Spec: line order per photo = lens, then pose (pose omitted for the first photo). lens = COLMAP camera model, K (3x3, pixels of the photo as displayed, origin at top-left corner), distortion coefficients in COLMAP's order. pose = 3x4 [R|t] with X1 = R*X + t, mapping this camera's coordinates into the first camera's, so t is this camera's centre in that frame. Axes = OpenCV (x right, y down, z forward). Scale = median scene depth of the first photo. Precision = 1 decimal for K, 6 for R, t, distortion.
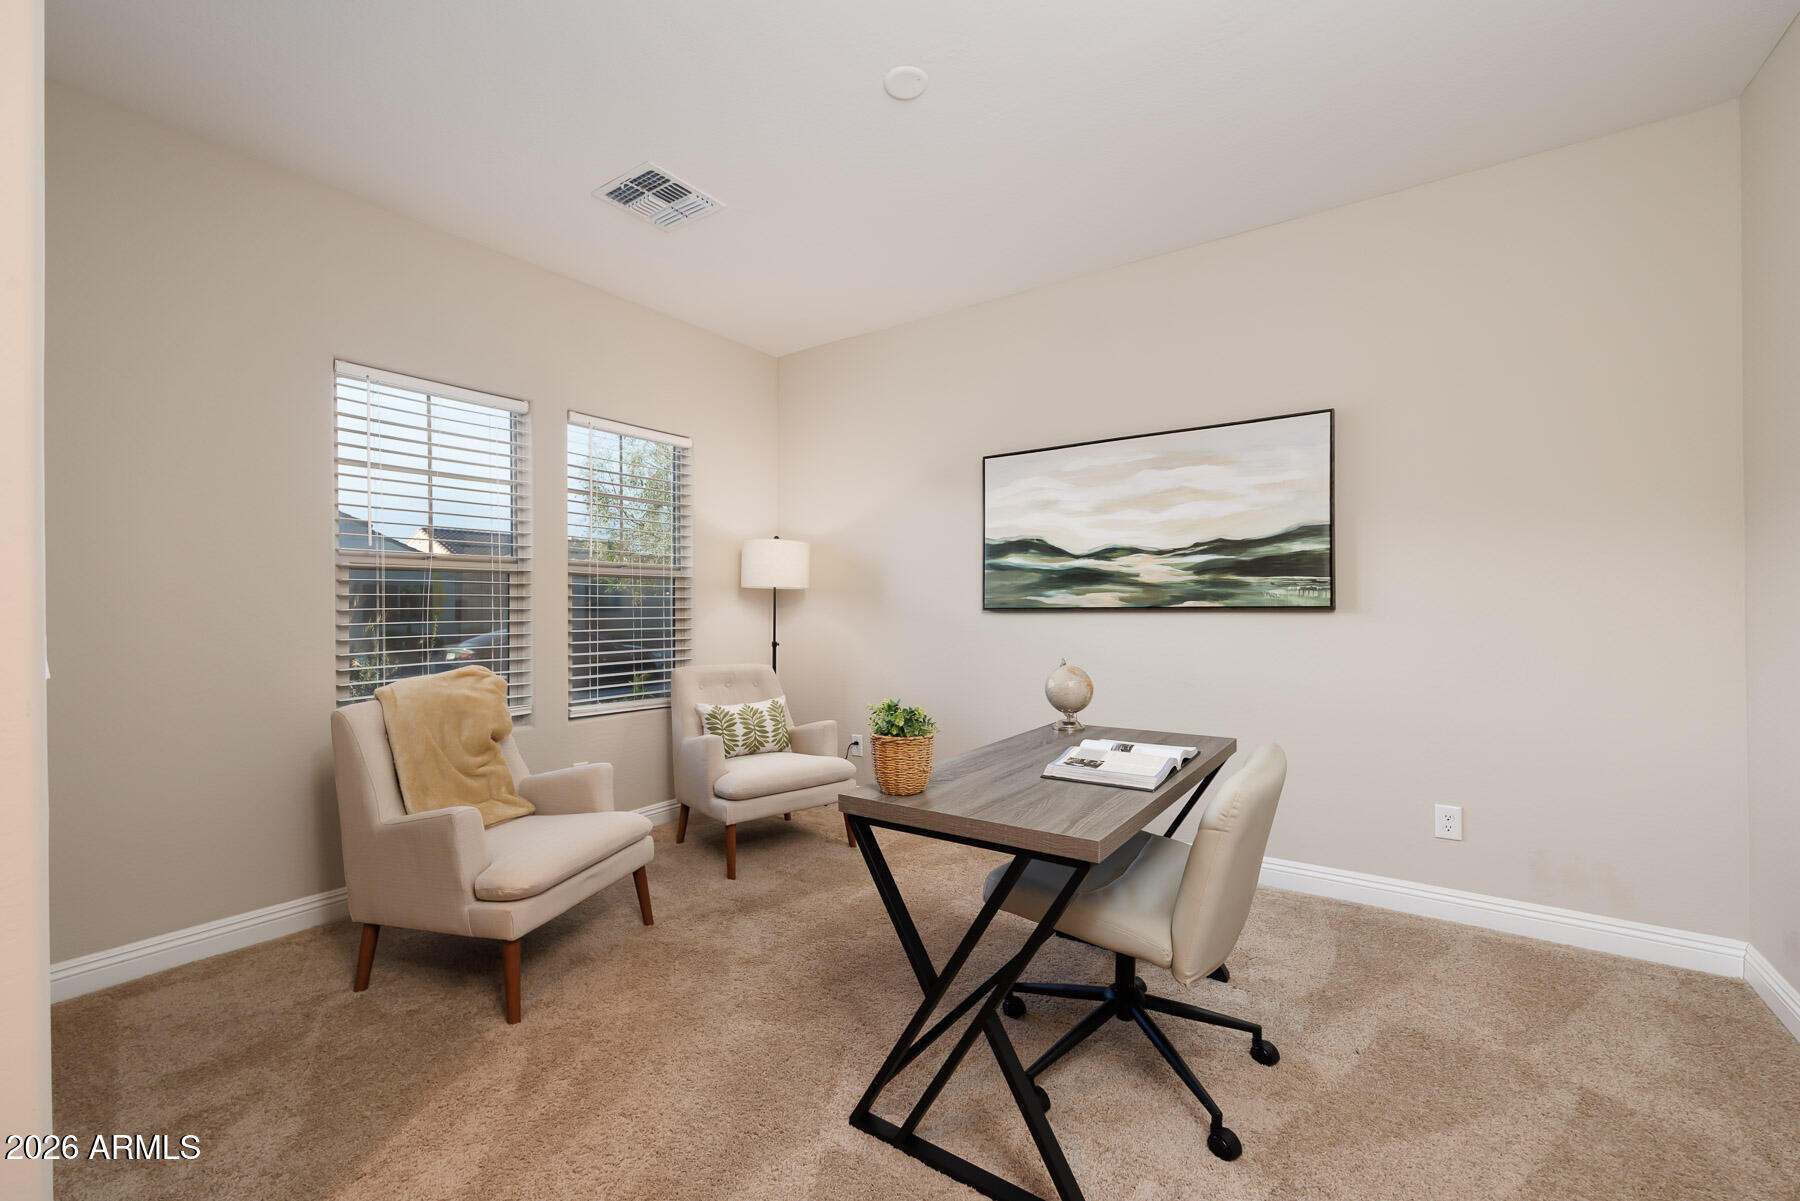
lens RADIAL K [[735.0, 0, 901.9], [0, 735.0, 608.4], [0, 0, 1]] dist [-0.000195, 0.000240]
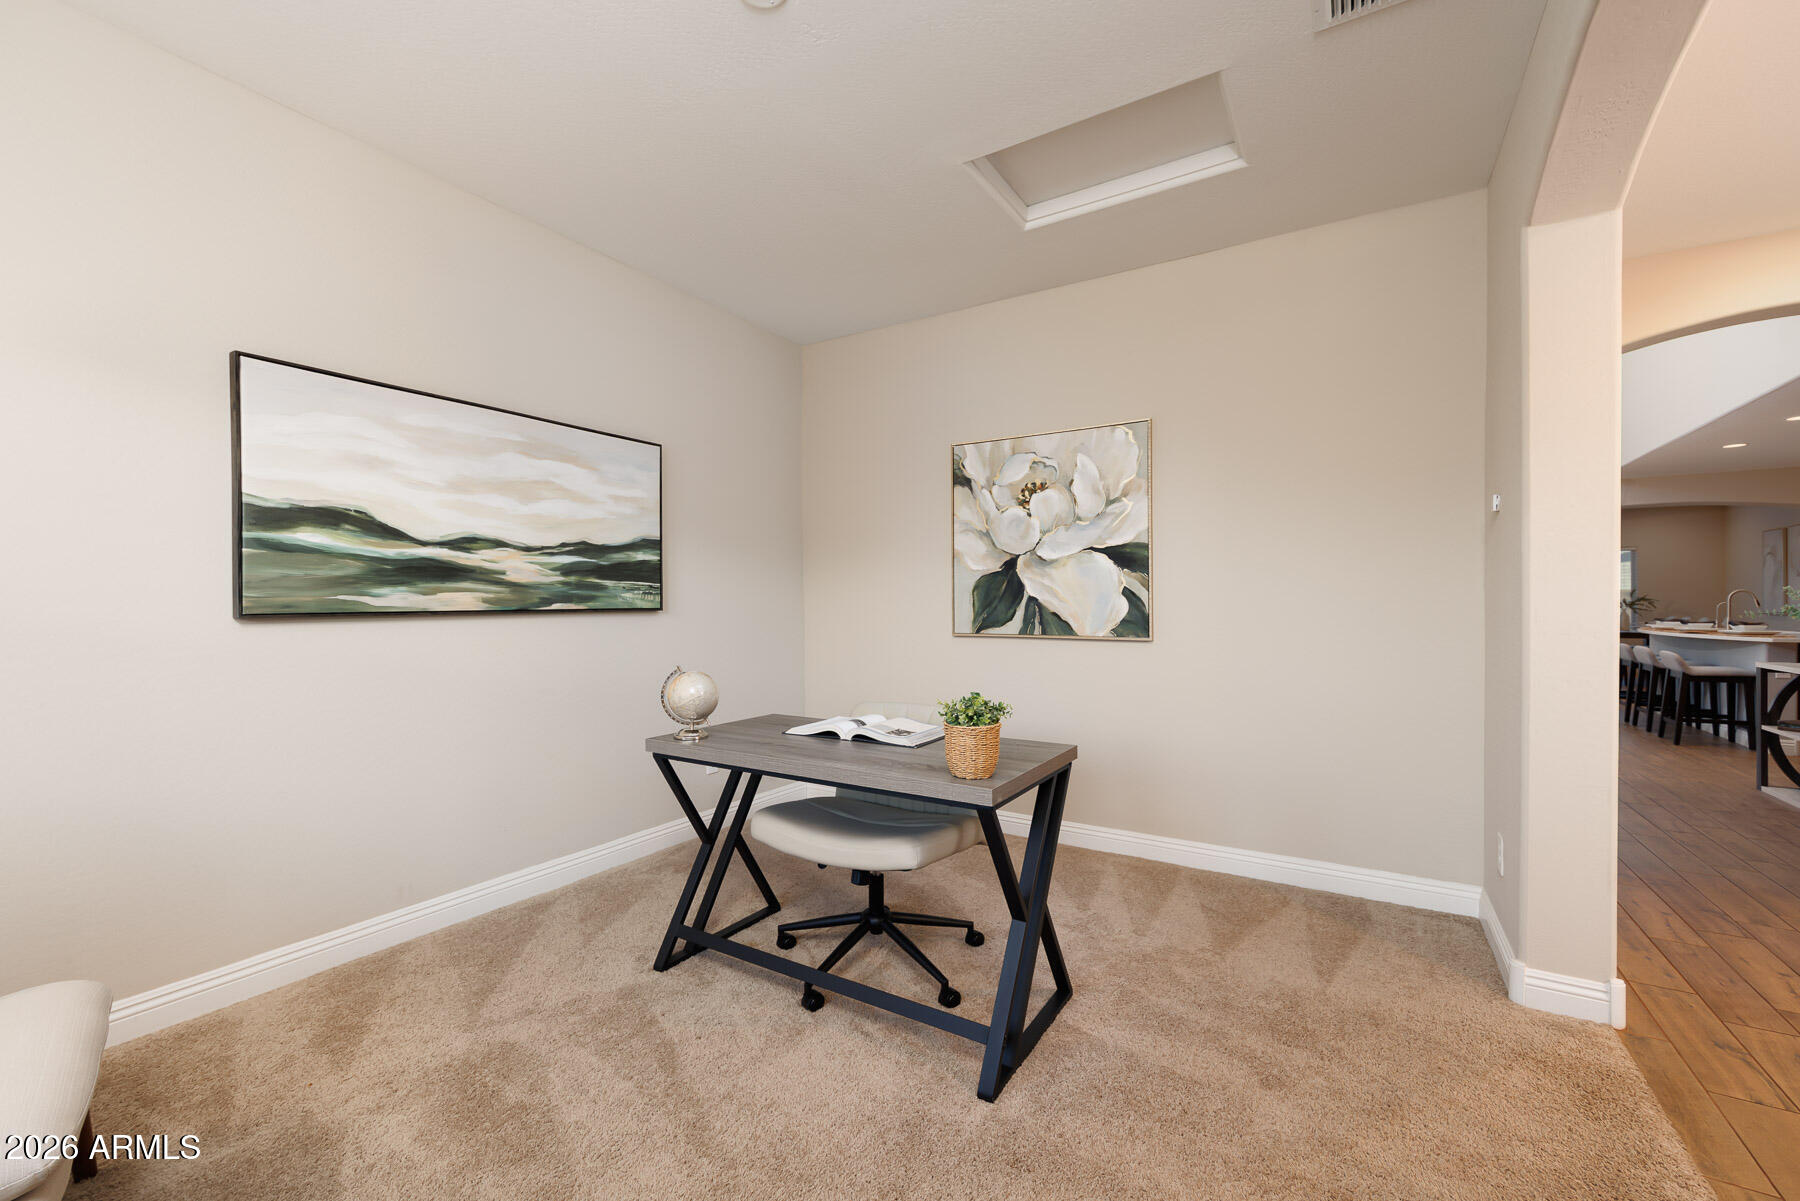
lens RADIAL K [[735.0, 0, 901.9], [0, 735.0, 608.4], [0, 0, 1]] dist [-0.000195, 0.000240]
pose [[-0.056703, -0.004540, 0.998381, -0.576080], [0.006665, 0.999966, 0.004926, -0.004946], [-0.998369, 0.006934, -0.056671, 0.601603]]
